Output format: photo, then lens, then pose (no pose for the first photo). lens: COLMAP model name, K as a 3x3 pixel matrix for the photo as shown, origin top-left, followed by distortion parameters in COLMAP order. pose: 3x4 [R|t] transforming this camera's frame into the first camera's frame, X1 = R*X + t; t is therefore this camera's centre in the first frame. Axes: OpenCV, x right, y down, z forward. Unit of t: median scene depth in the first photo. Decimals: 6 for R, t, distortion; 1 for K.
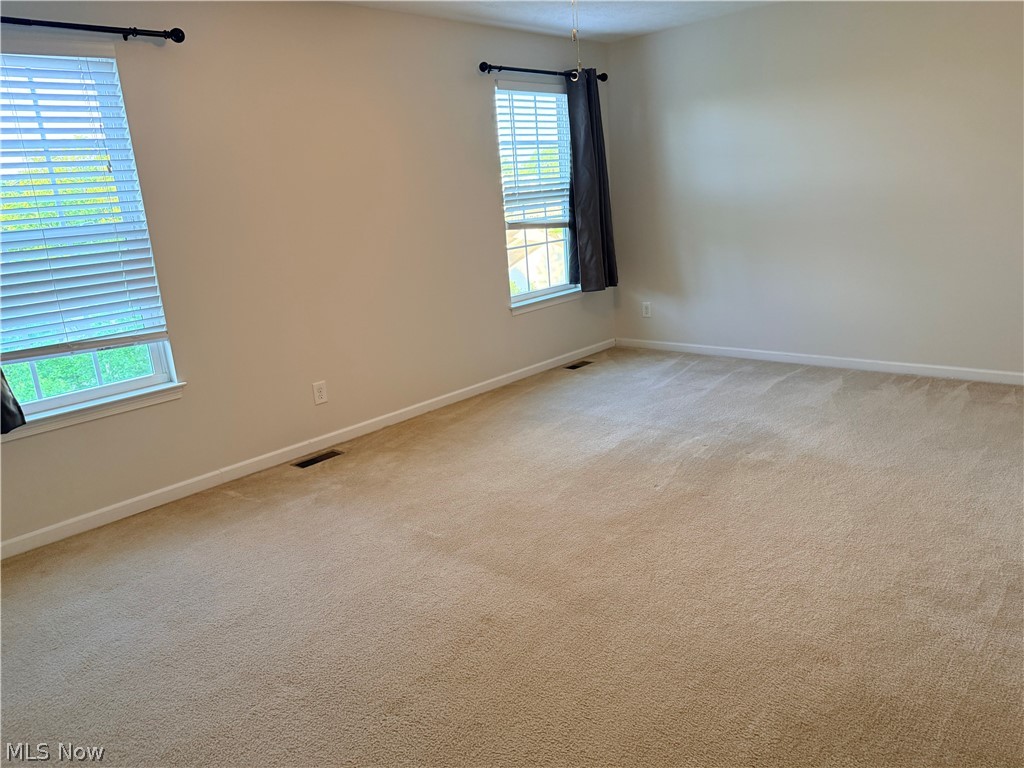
lens RADIAL K [[726.4, 0, 513.9], [0, 726.4, 382.1], [0, 0, 1]] dist [0.124976, -0.162731]
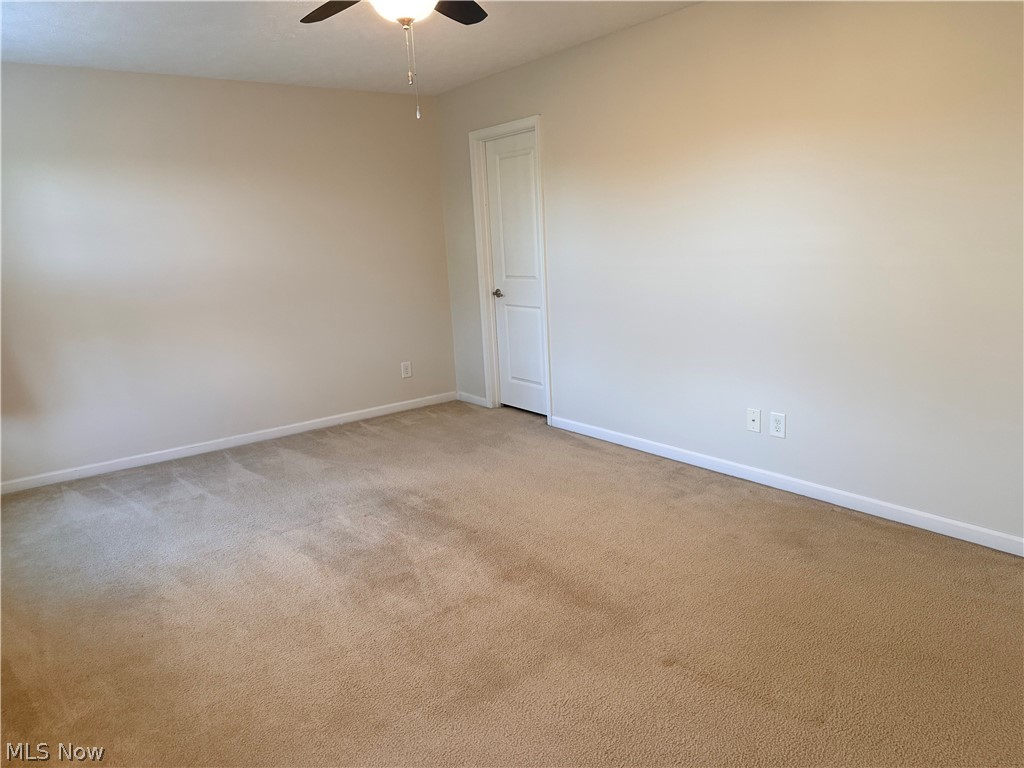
lens RADIAL K [[726.4, 0, 513.9], [0, 726.4, 382.1], [0, 0, 1]] dist [0.124976, -0.162731]
pose [[0.179870, -0.133106, 0.974643, -0.526135], [0.282515, 0.956051, 0.078429, -0.086829], [-0.942249, 0.261244, 0.209569, 0.487208]]
